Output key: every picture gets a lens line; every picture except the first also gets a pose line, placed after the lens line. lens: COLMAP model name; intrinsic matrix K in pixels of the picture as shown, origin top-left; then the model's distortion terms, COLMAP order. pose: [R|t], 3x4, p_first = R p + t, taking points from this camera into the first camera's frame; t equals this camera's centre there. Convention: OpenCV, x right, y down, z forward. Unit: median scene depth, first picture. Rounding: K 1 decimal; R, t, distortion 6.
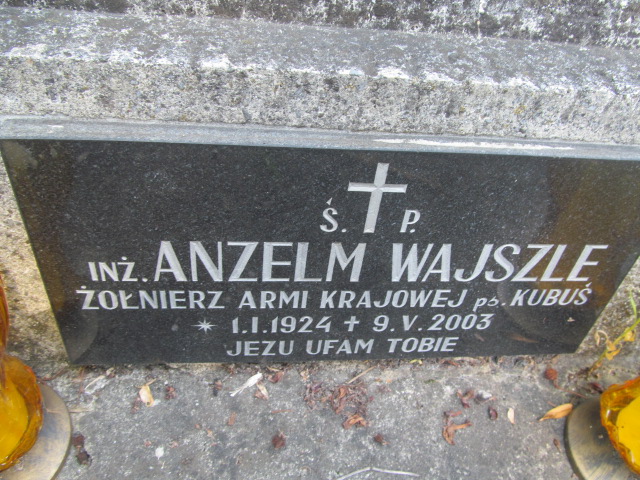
lens RADIAL K [[532.0, 0, 320.3], [0, 532.0, 239.4], [0, 0, 1]] dist [-0.043914, 0.015610]
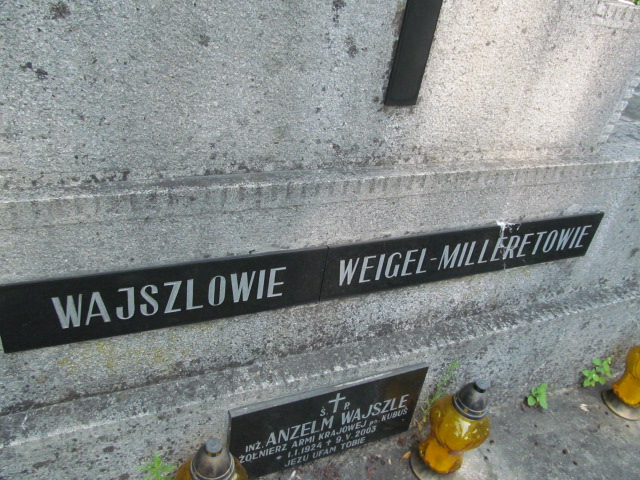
lens RADIAL K [[532.0, 0, 318.6], [0, 532.0, 238.4], [0, 0, 1]] dist [-0.043914, 0.015610]
pose [[0.946899, -0.143751, 0.287607, -0.644534], [0.182126, 0.976953, -0.111320, -0.592459], [-0.264976, 0.157790, 0.951257, -1.787715]]
